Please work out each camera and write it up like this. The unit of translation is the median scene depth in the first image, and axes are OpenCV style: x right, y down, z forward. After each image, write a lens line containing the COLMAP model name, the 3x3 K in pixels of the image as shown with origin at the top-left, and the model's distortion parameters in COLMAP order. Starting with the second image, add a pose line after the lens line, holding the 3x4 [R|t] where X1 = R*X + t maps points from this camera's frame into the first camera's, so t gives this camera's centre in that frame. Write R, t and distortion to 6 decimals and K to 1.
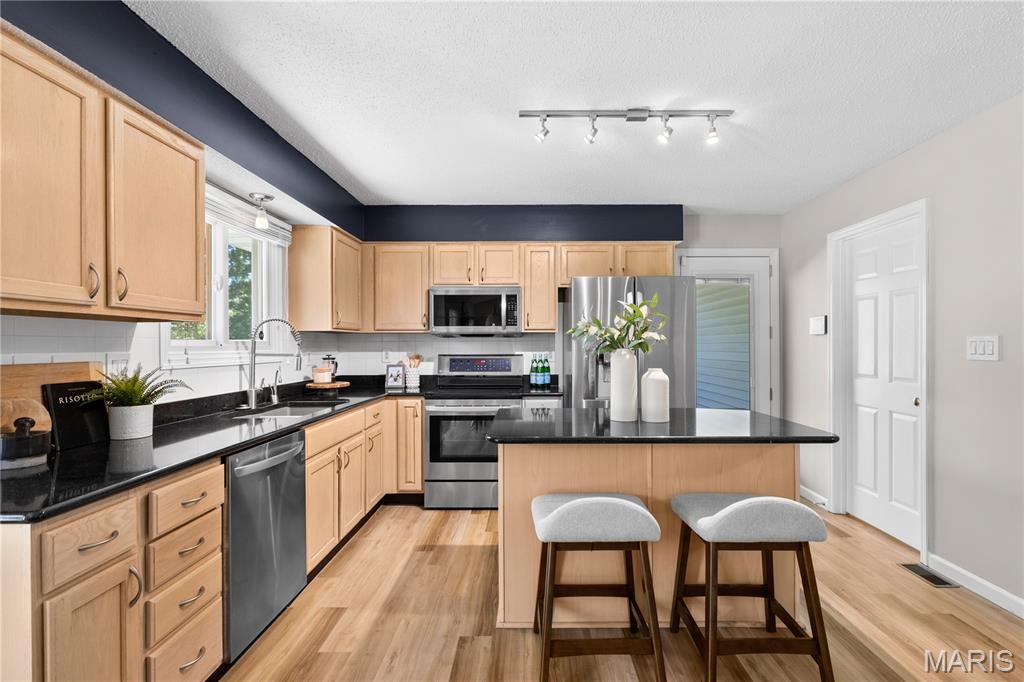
lens RADIAL K [[494.7, 0, 523.6], [0, 494.7, 343.8], [0, 0, 1]] dist [-0.000814, 0.000173]
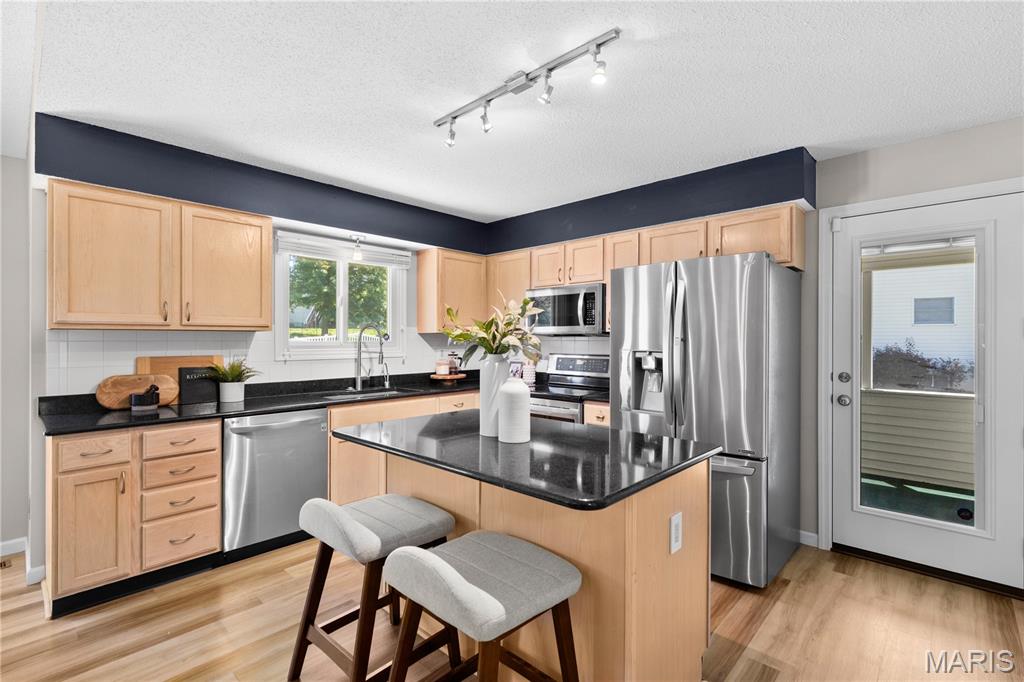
lens RADIAL K [[464.3, 0, 510.6], [0, 464.3, 336.8], [0, 0, 1]] dist [0.000383, -0.000085]
pose [[0.732764, -0.001664, -0.680481, 0.510858], [0.000179, 0.999997, -0.002253, -0.013314], [0.680483, 0.001529, 0.732762, 0.263950]]
